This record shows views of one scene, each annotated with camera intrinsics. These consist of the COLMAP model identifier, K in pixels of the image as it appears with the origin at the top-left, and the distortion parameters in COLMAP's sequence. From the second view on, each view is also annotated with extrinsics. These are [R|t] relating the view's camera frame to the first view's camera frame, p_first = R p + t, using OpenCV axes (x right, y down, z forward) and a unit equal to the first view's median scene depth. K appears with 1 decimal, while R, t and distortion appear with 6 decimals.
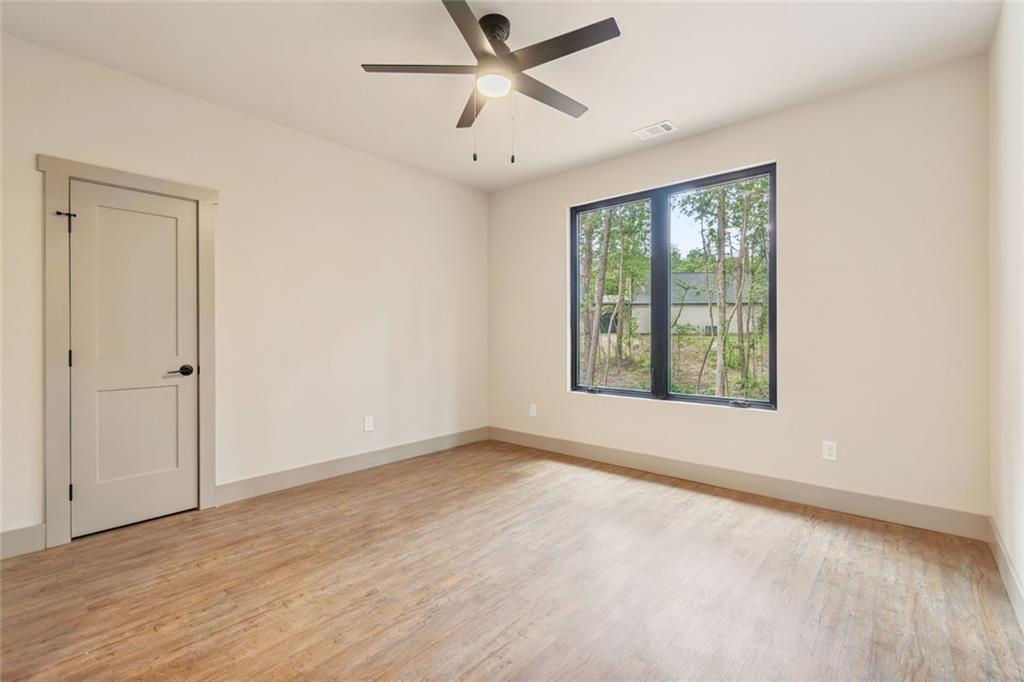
lens RADIAL K [[456.0, 0, 513.1], [0, 456.0, 334.9], [0, 0, 1]] dist [0.000998, -0.000673]
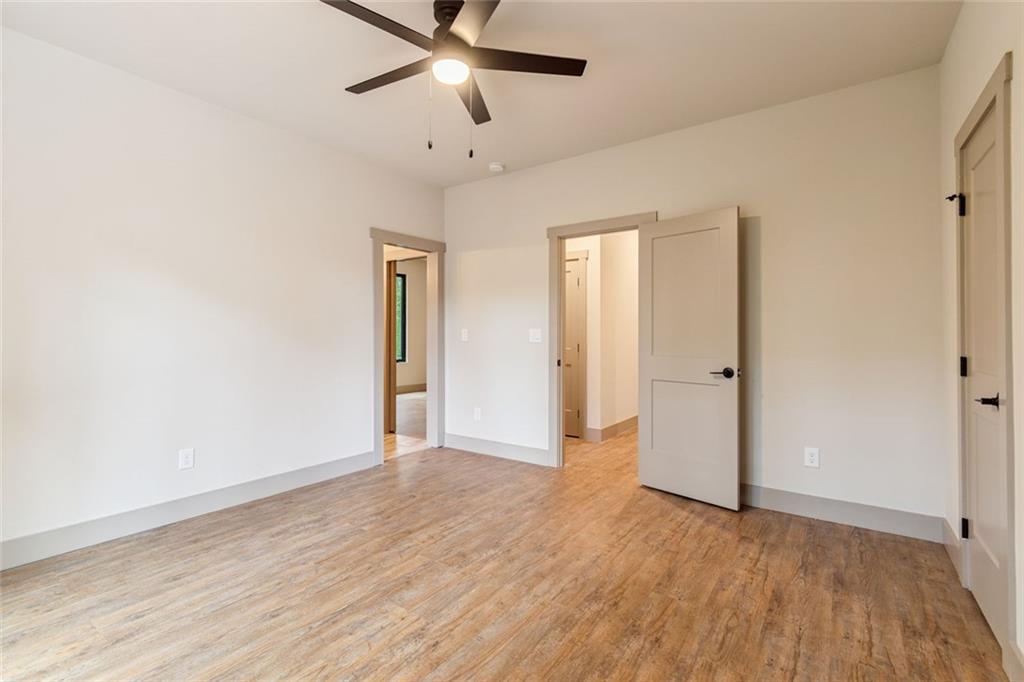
lens RADIAL K [[456.0, 0, 521.9], [0, 456.0, 337.1], [0, 0, 1]] dist [0.000998, -0.000673]
pose [[-0.992731, 0.003002, -0.120320, -0.080922], [0.002200, 0.999974, 0.006798, -0.014571], [0.120337, 0.006483, -0.992712, 2.063262]]
